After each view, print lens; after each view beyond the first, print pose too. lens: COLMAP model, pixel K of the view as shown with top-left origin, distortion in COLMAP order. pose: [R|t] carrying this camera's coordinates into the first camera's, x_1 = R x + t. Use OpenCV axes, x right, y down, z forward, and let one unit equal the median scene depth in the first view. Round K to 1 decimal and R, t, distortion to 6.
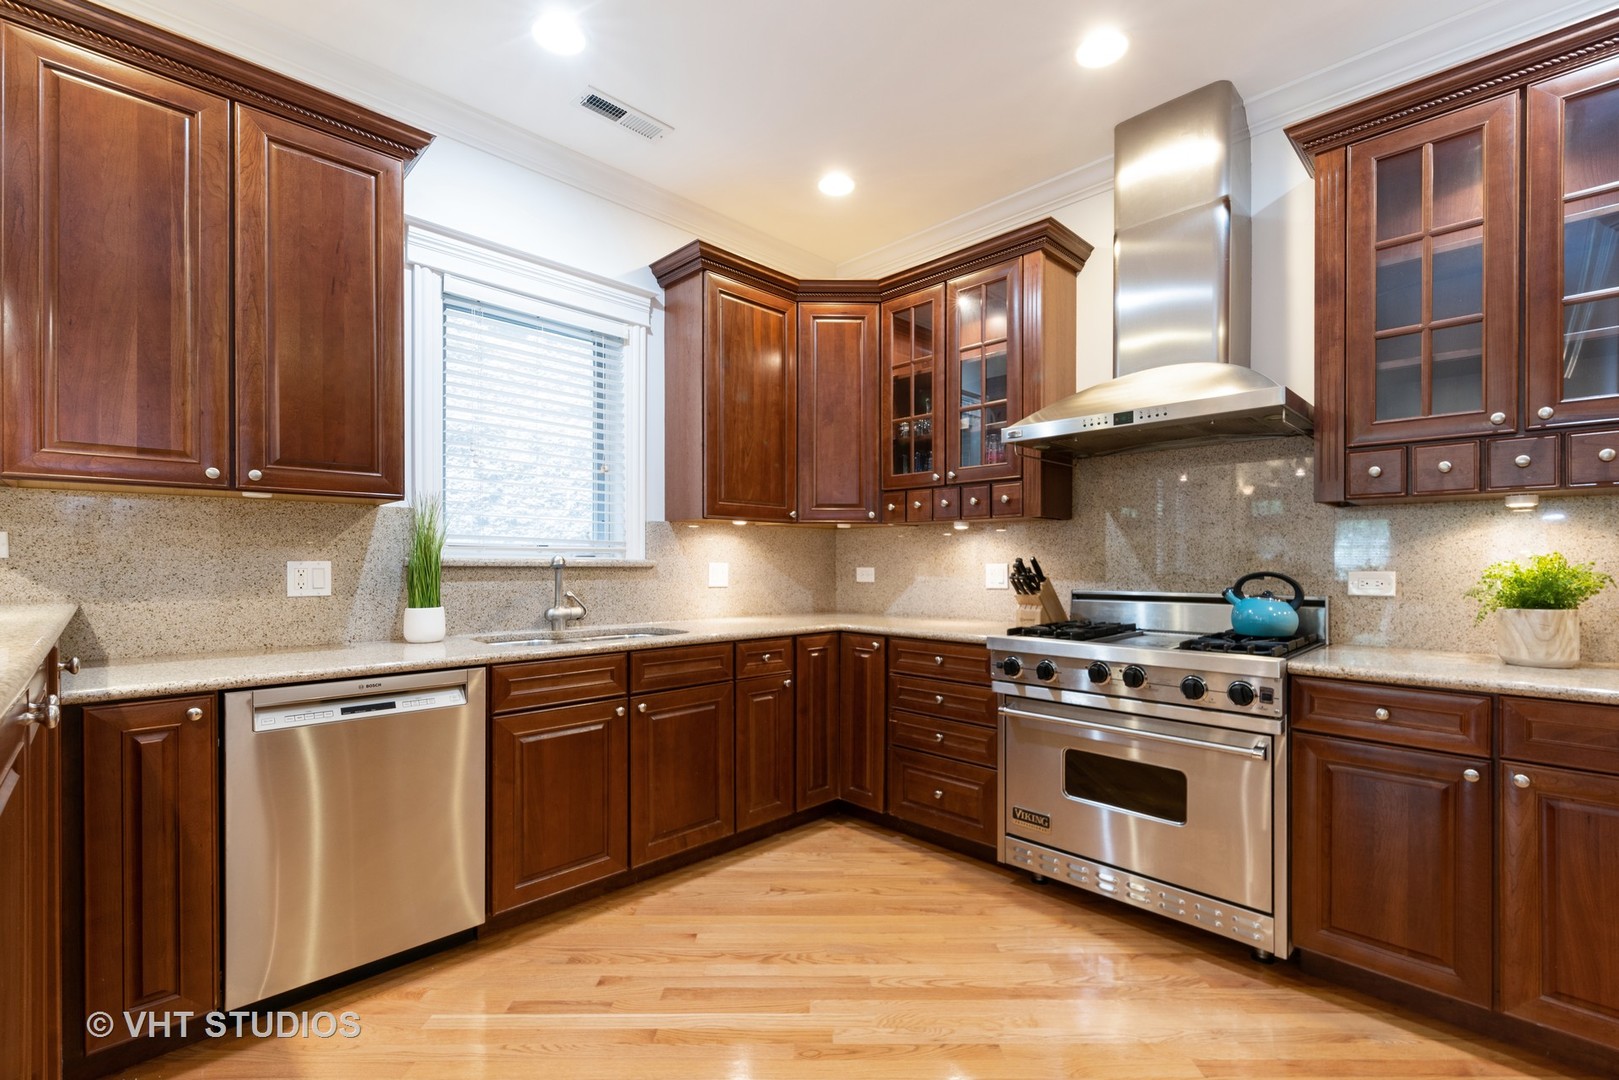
lens RADIAL K [[713.0, 0, 830.9], [0, 713.0, 564.3], [0, 0, 1]] dist [0.000566, -0.000450]
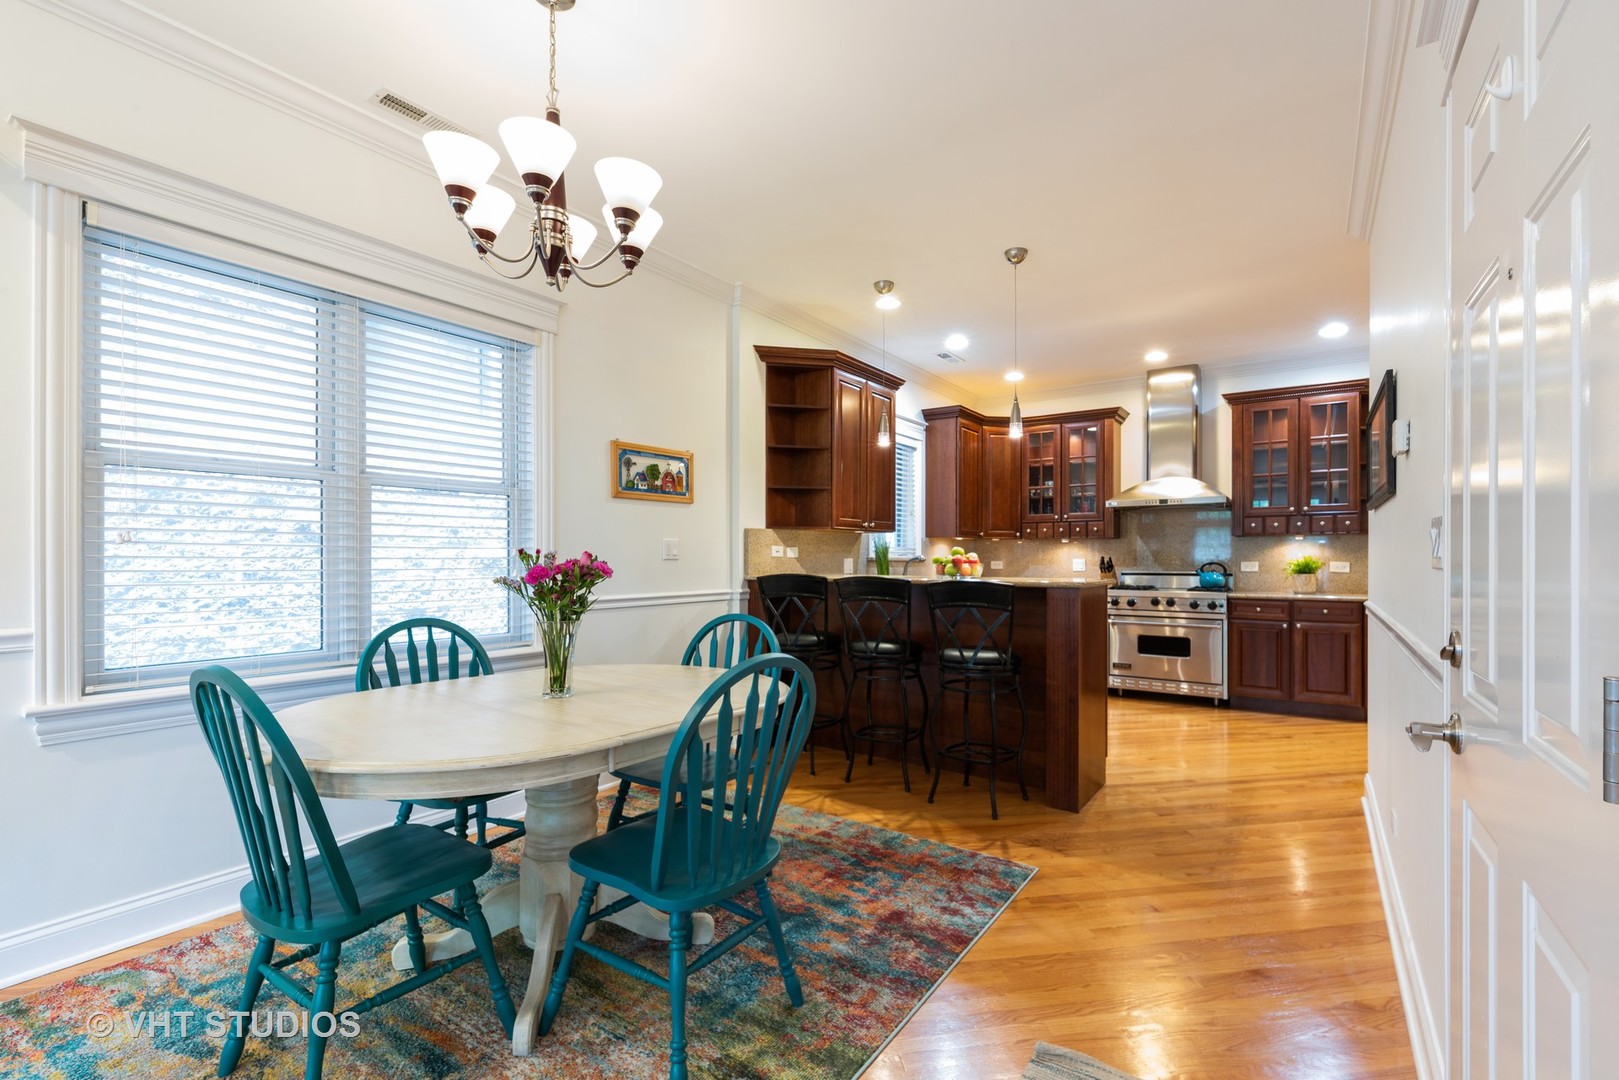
lens RADIAL K [[712.8, 0, 833.8], [0, 712.8, 558.1], [0, 0, 1]] dist [0.000877, -0.000051]
pose [[0.983855, -0.000854, 0.178966, -1.185665], [0.001294, 0.999996, -0.002344, 0.000197], [-0.178964, 0.002538, 0.983852, -1.271140]]
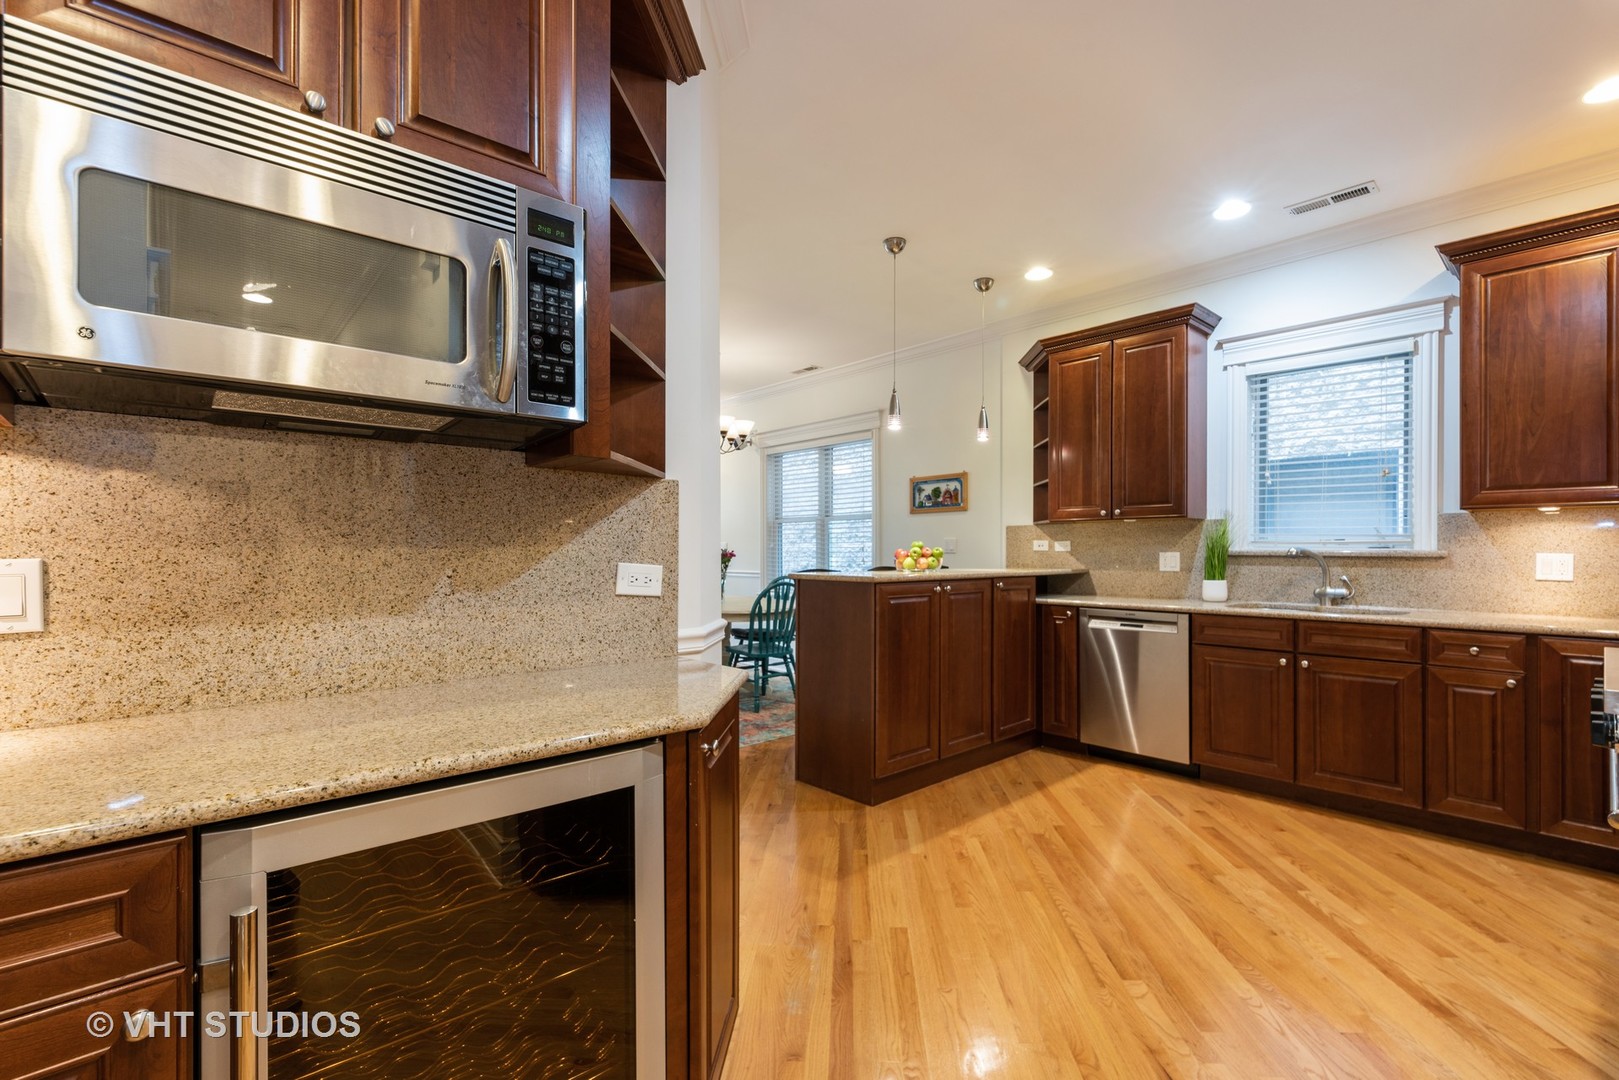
lens RADIAL K [[715.4, 0, 832.1], [0, 715.4, 554.3], [0, 0, 1]] dist [0.001939, 0.000398]
pose [[-0.042970, 0.002998, -0.999072, 1.157222], [-0.002451, 0.999992, 0.003106, -0.002649], [0.999073, 0.002582, -0.042962, 0.200642]]
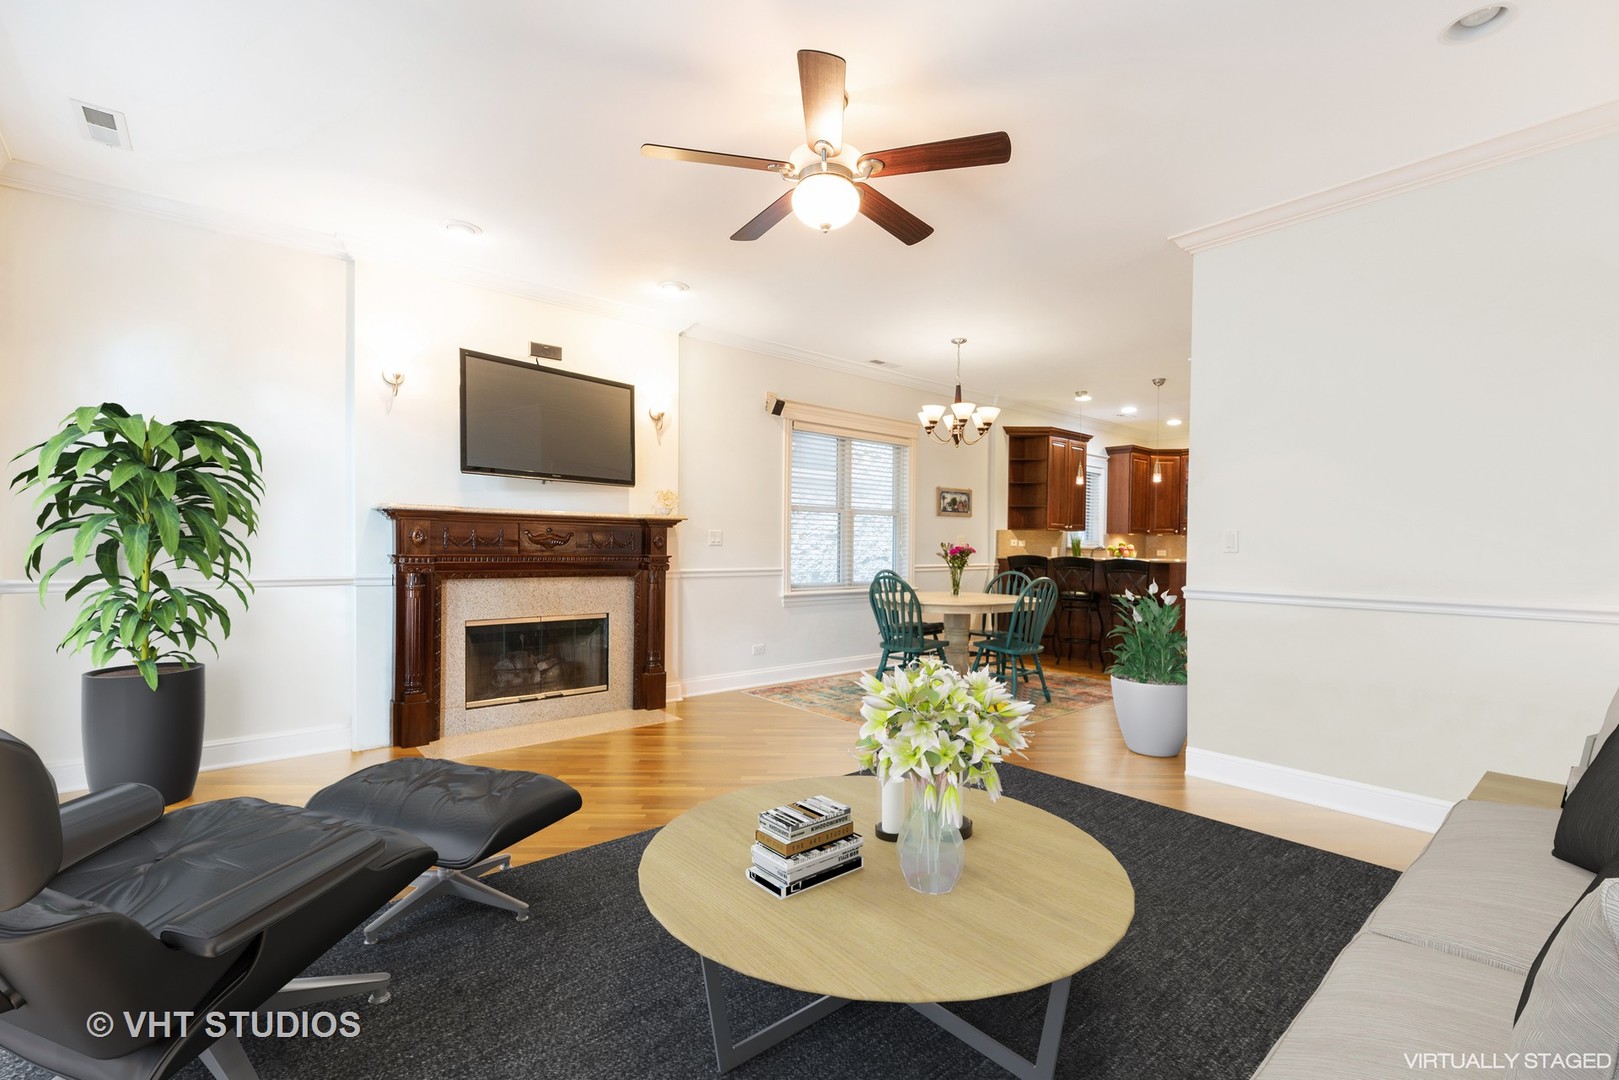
lens RADIAL K [[713.0, 0, 830.9], [0, 713.0, 564.3], [0, 0, 1]] dist [0.000566, -0.000450]
pose [[0.997328, 0.008766, -0.072521, -1.622816], [-0.007204, 0.999737, 0.021779, 0.012163], [0.072693, -0.021198, 0.997129, -2.821110]]
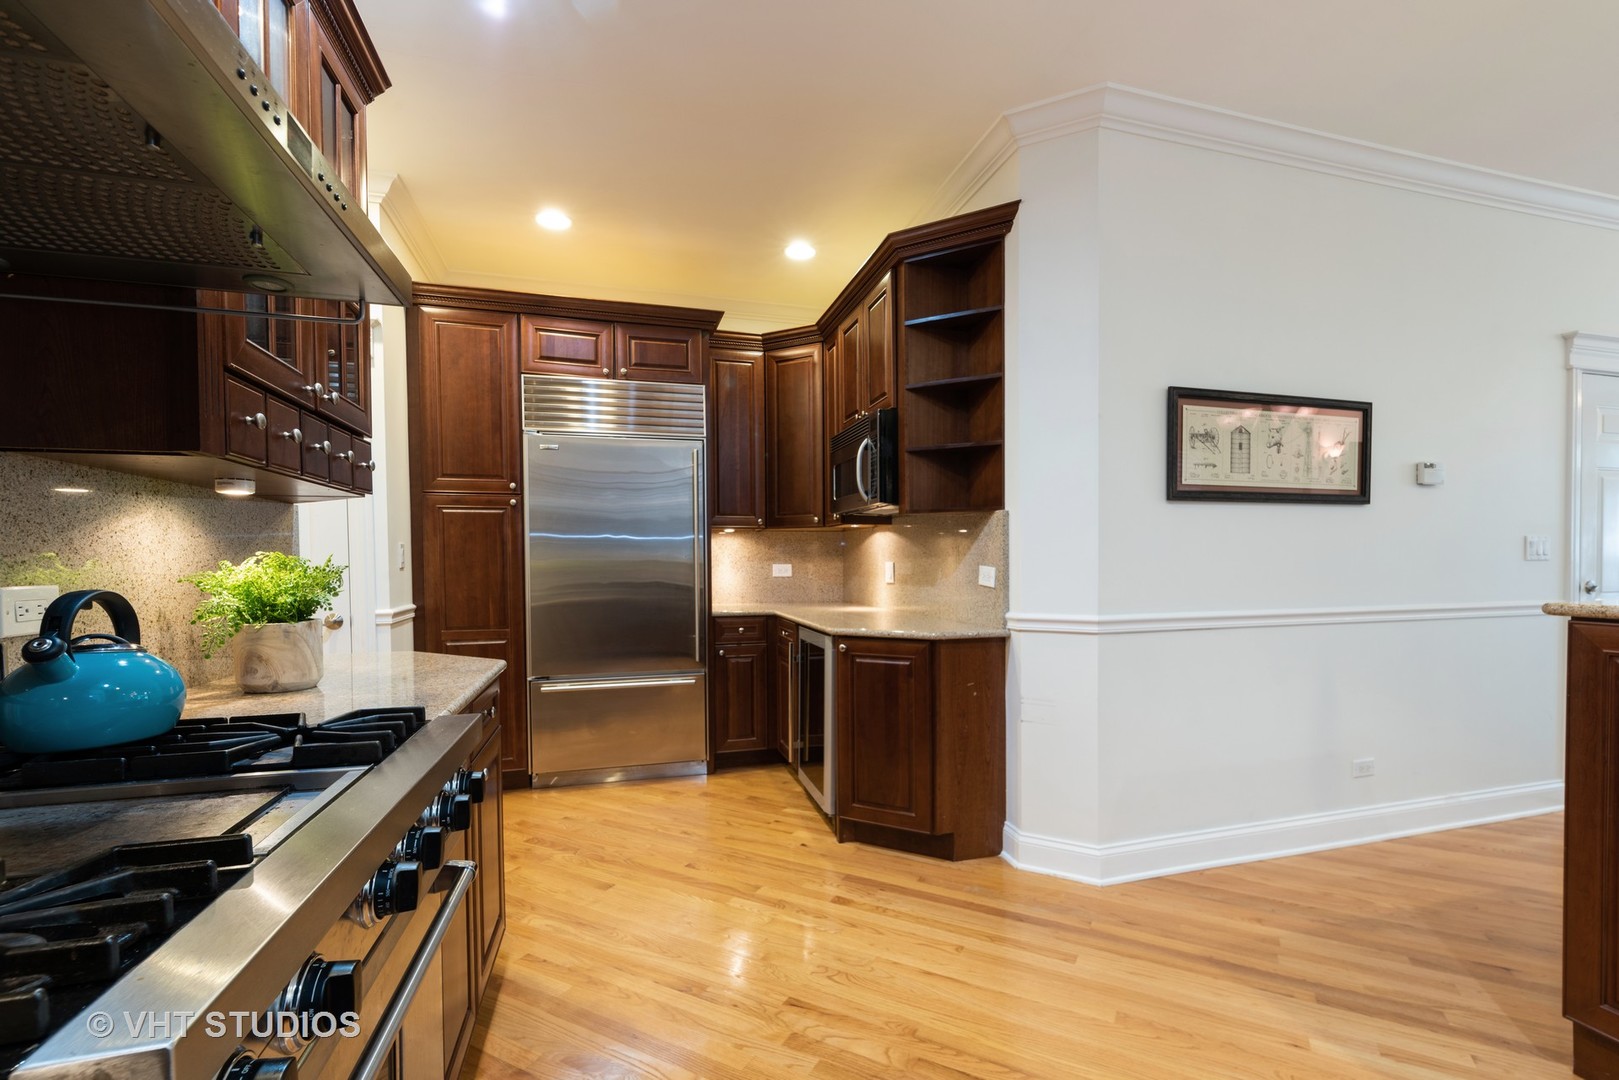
lens RADIAL K [[713.0, 0, 830.9], [0, 713.0, 564.3], [0, 0, 1]] dist [0.000566, -0.000450]
pose [[-0.875835, 0.004515, 0.482590, 0.014137], [0.008629, 0.999943, 0.006306, -0.003440], [-0.482534, 0.009687, -0.875824, 1.188004]]
